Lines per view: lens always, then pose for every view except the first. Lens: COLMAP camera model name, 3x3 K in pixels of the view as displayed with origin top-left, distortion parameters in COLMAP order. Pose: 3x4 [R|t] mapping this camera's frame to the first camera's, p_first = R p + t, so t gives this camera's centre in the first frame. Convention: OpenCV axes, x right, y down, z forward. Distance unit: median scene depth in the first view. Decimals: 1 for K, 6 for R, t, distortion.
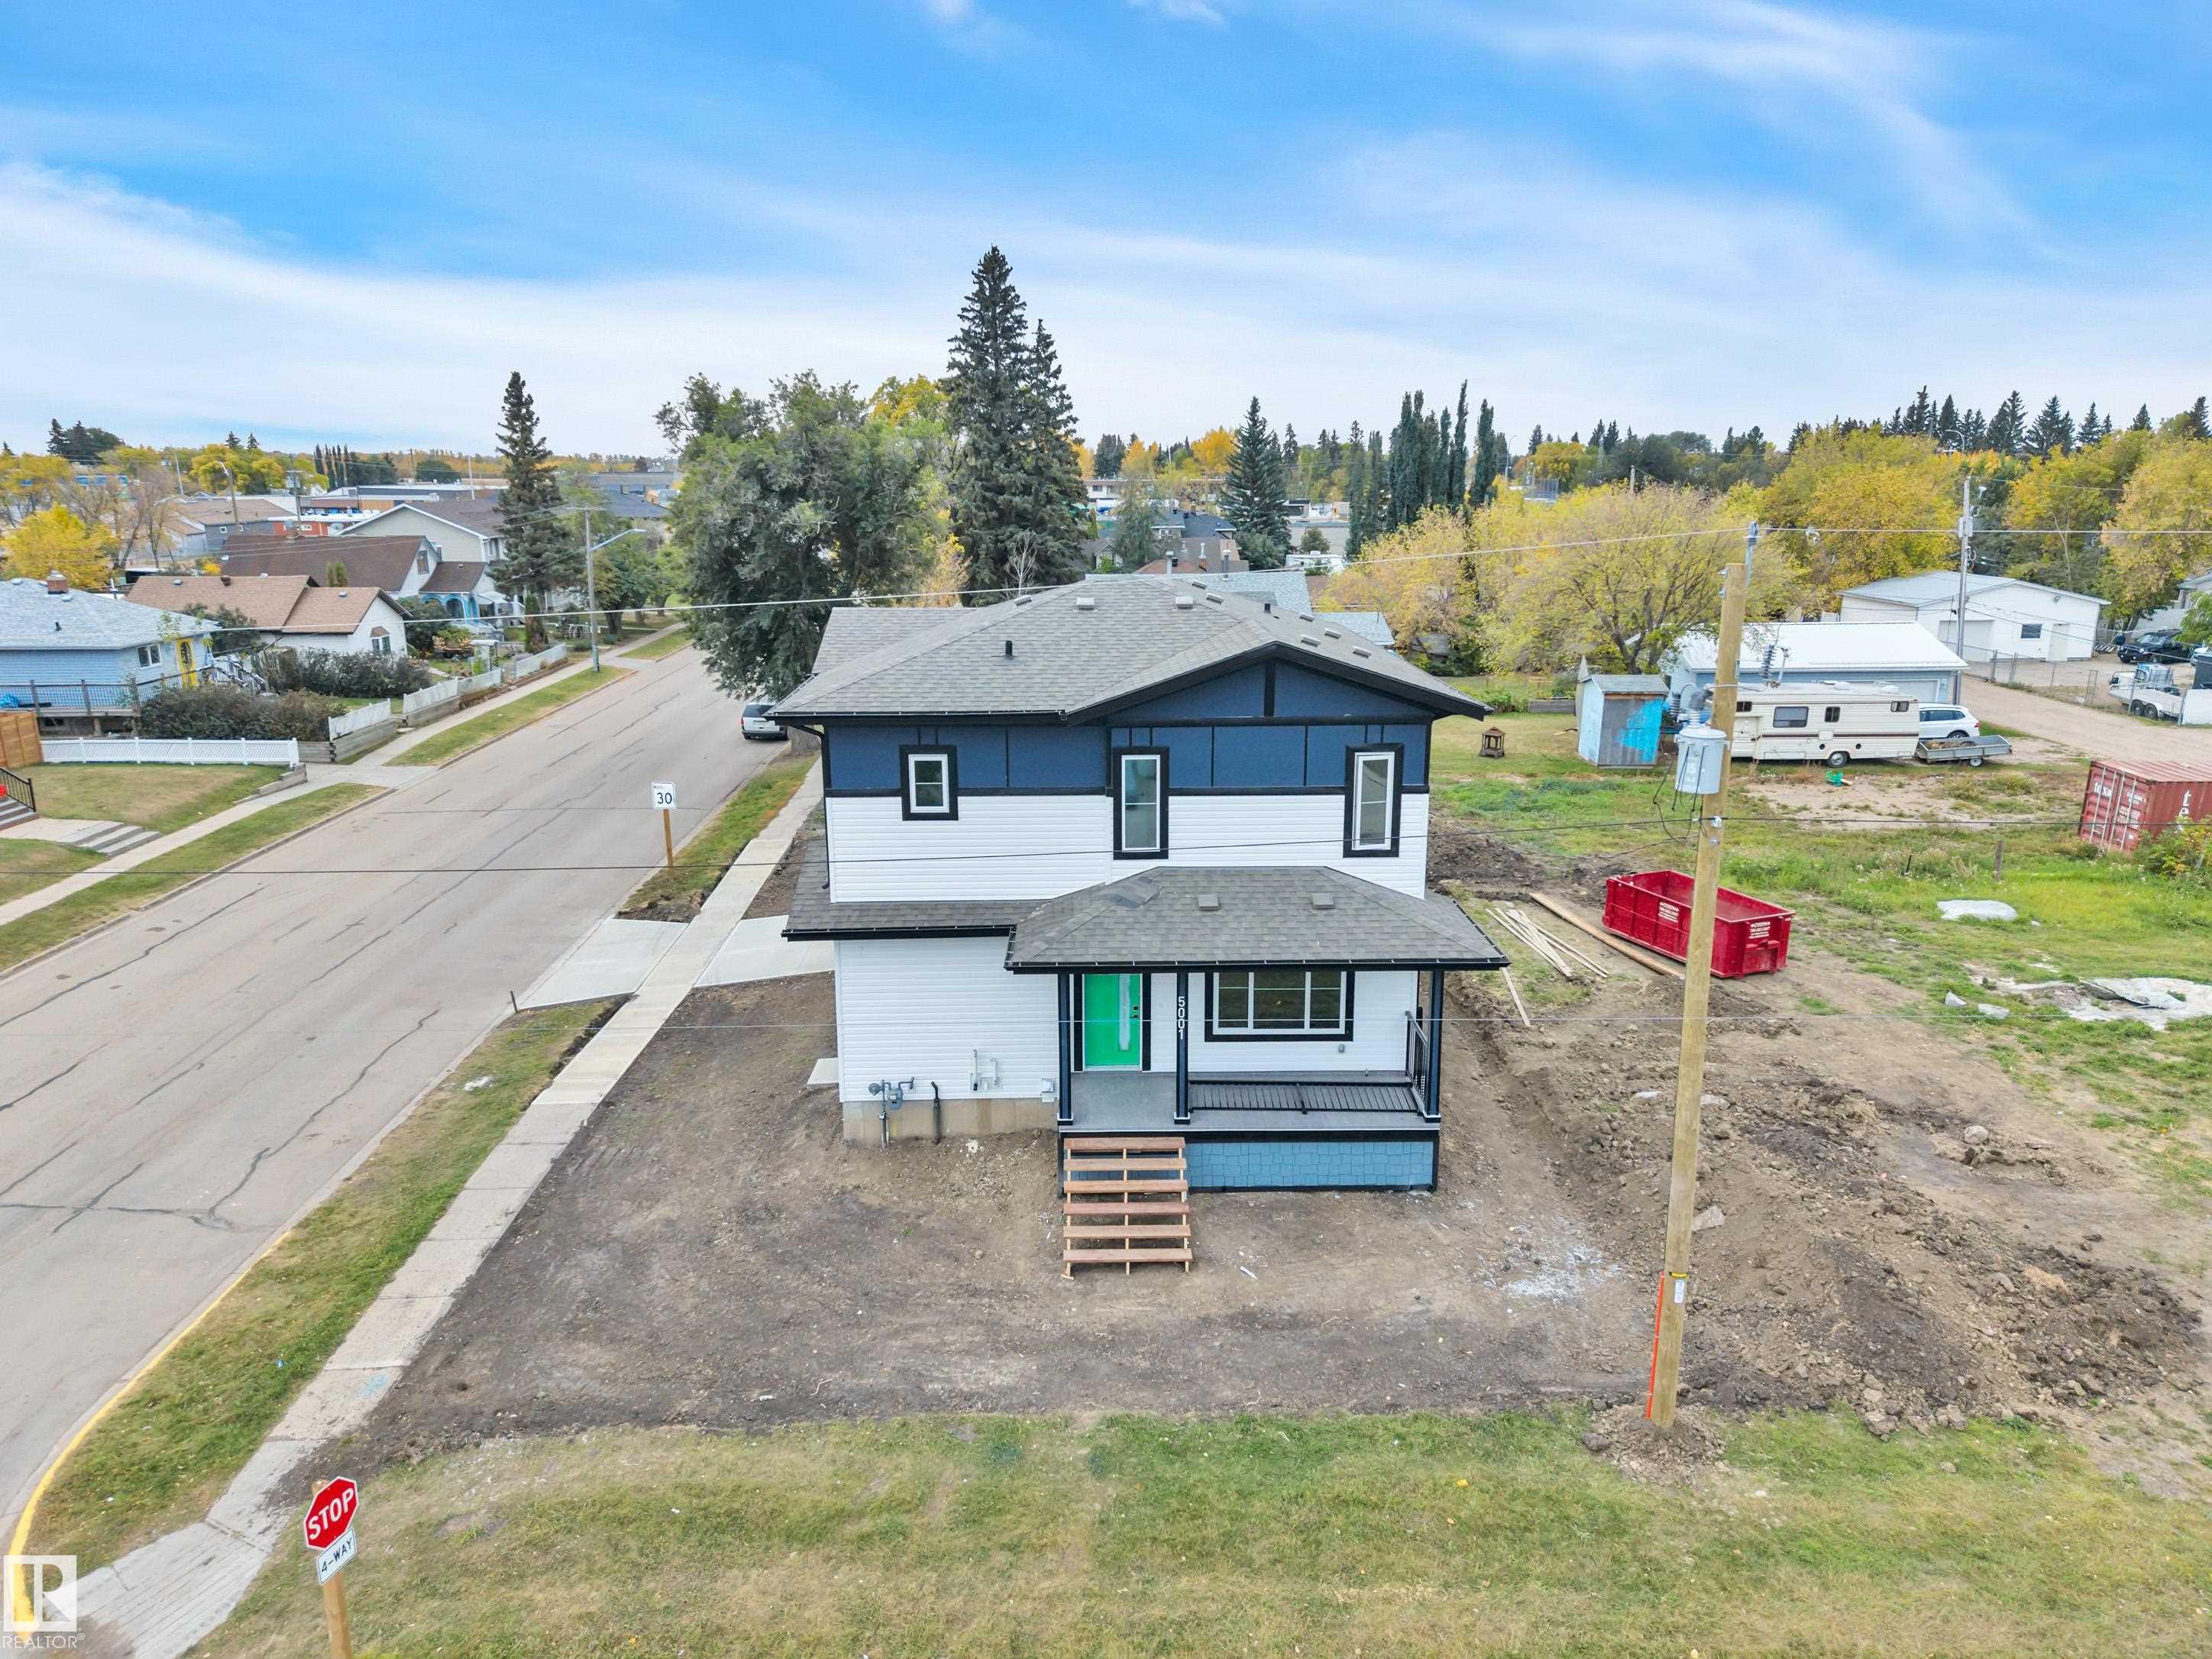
lens RADIAL K [[1479.3, 0, 1115.0], [0, 1479.3, 824.9], [0, 0, 1]] dist [0.055611, -0.024139]
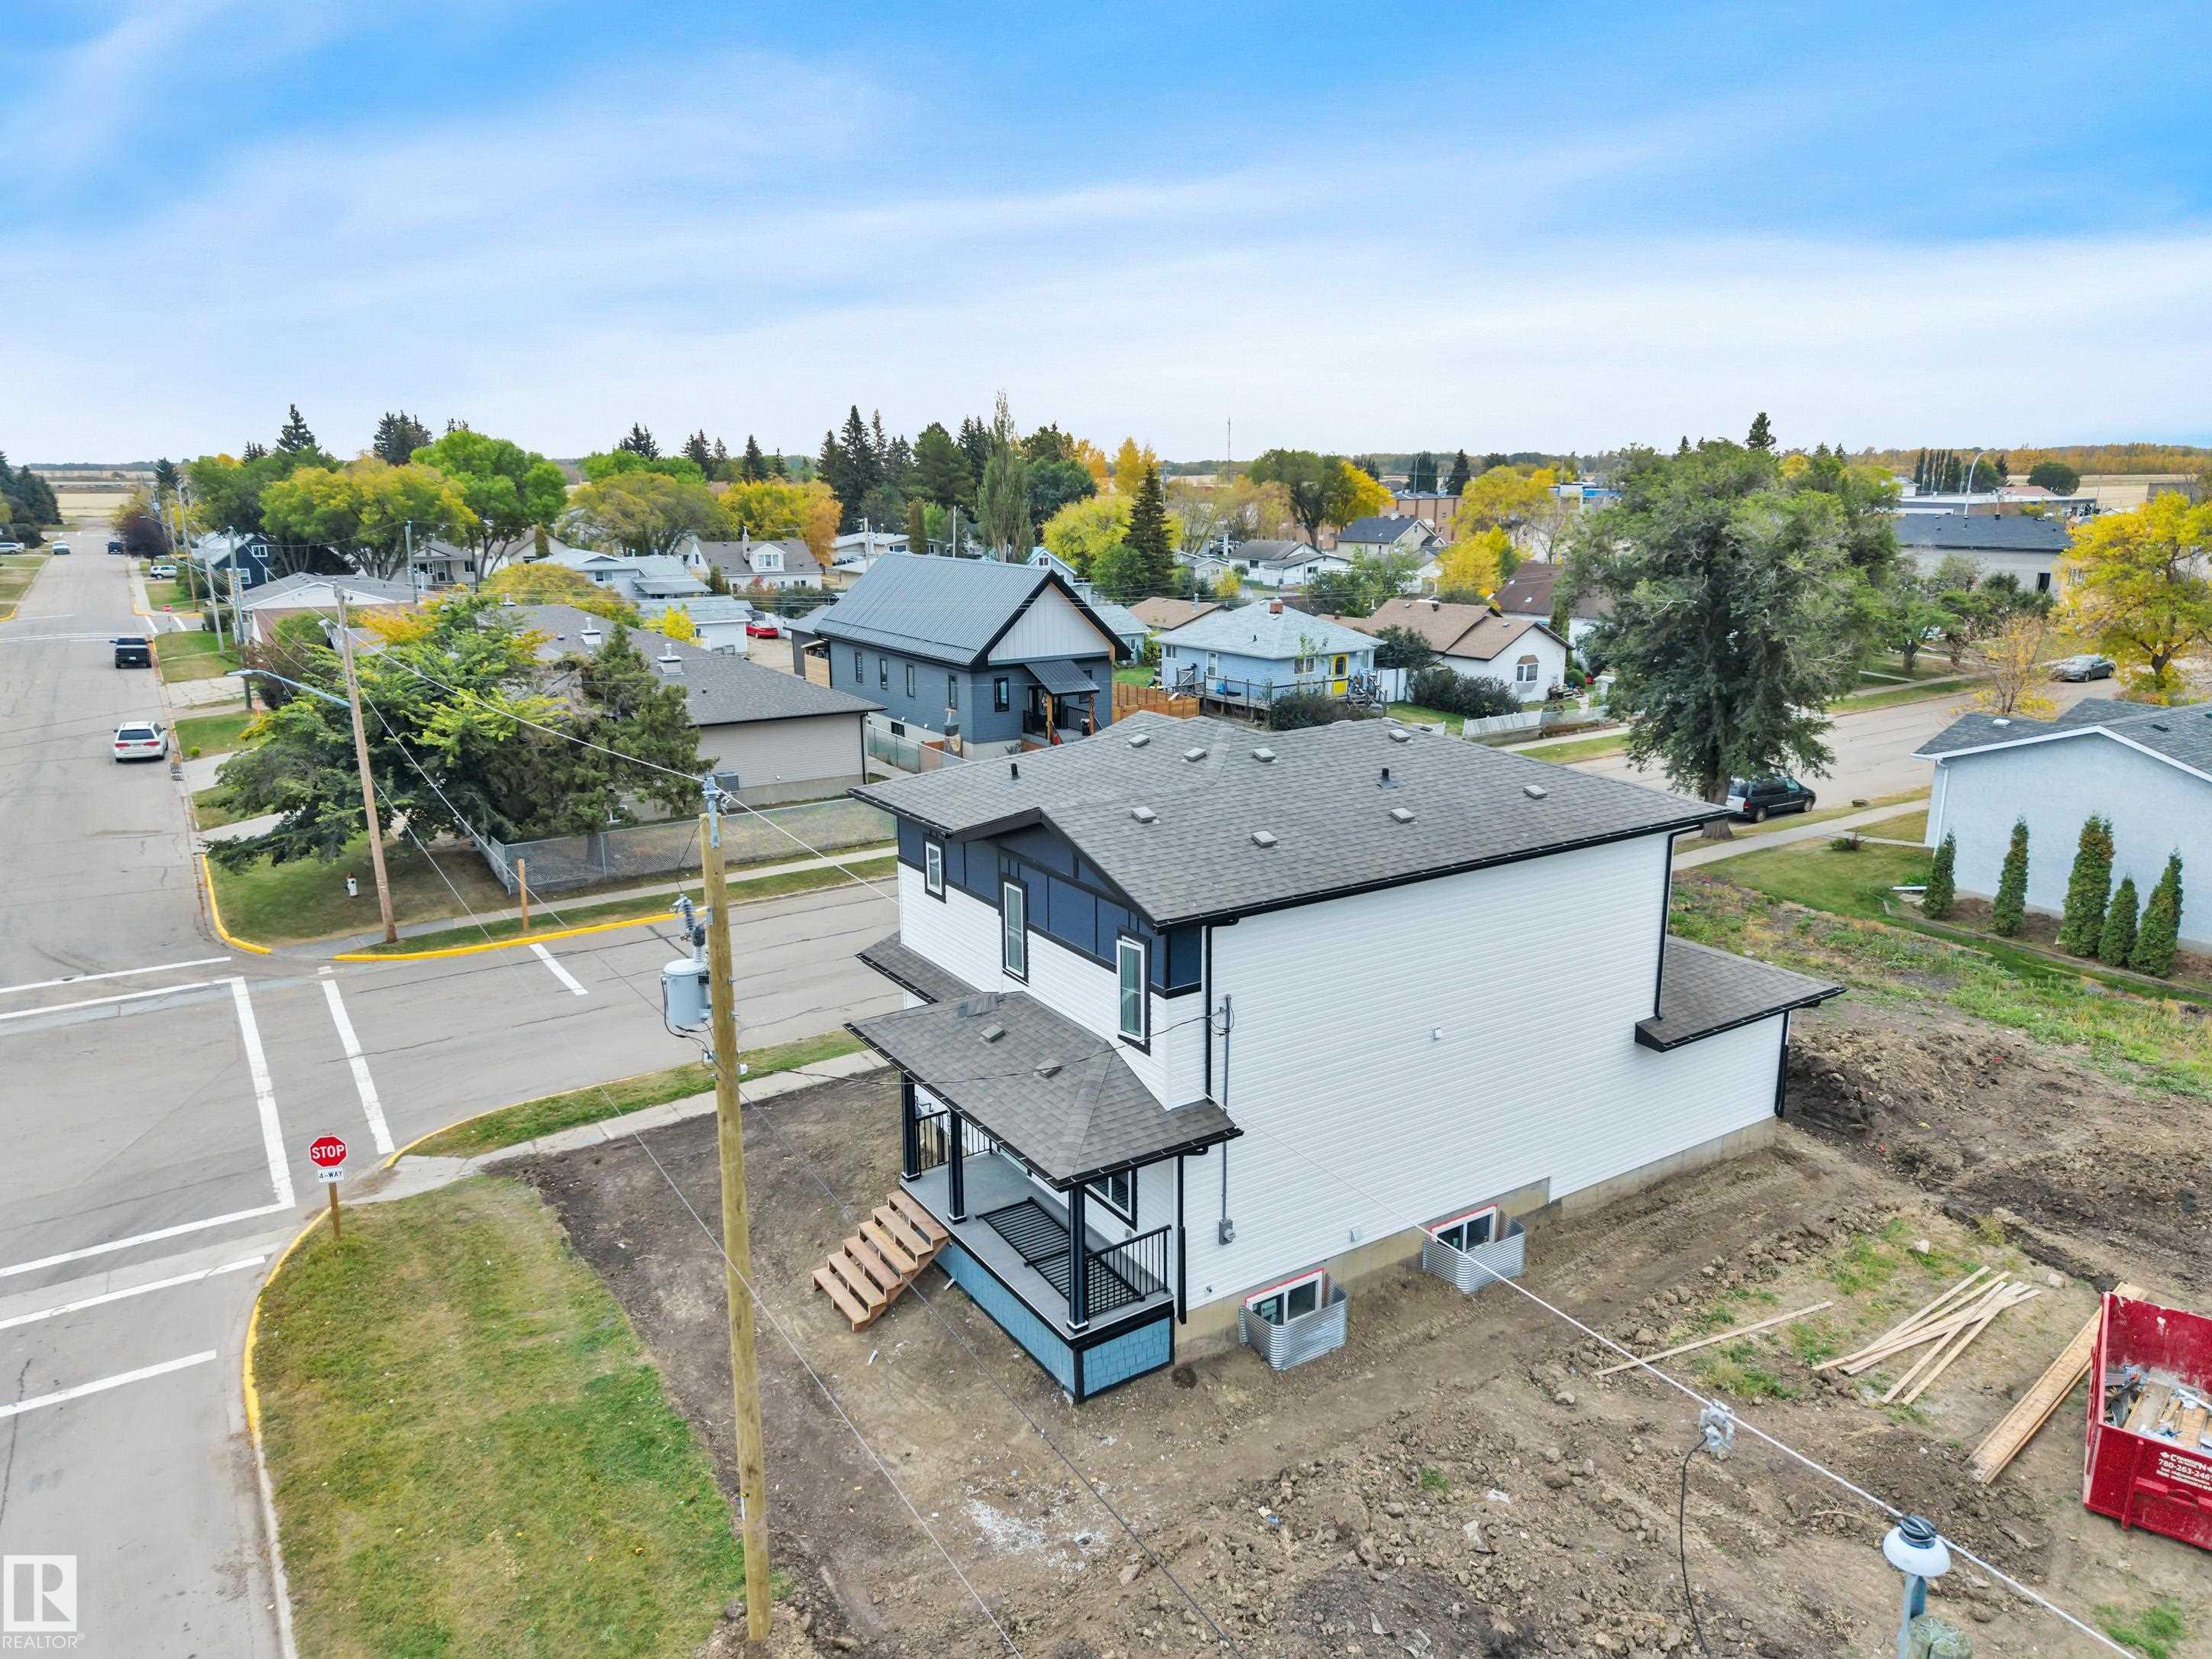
lens RADIAL K [[1479.3, 0, 1109.1], [0, 1479.3, 834.6], [0, 0, 1]] dist [0.055611, -0.024139]
pose [[0.524937, 0.203628, -0.826424, 0.926991], [-0.196612, 0.973710, 0.115033, -0.218602], [0.828121, 0.102100, 0.551172, 0.447720]]
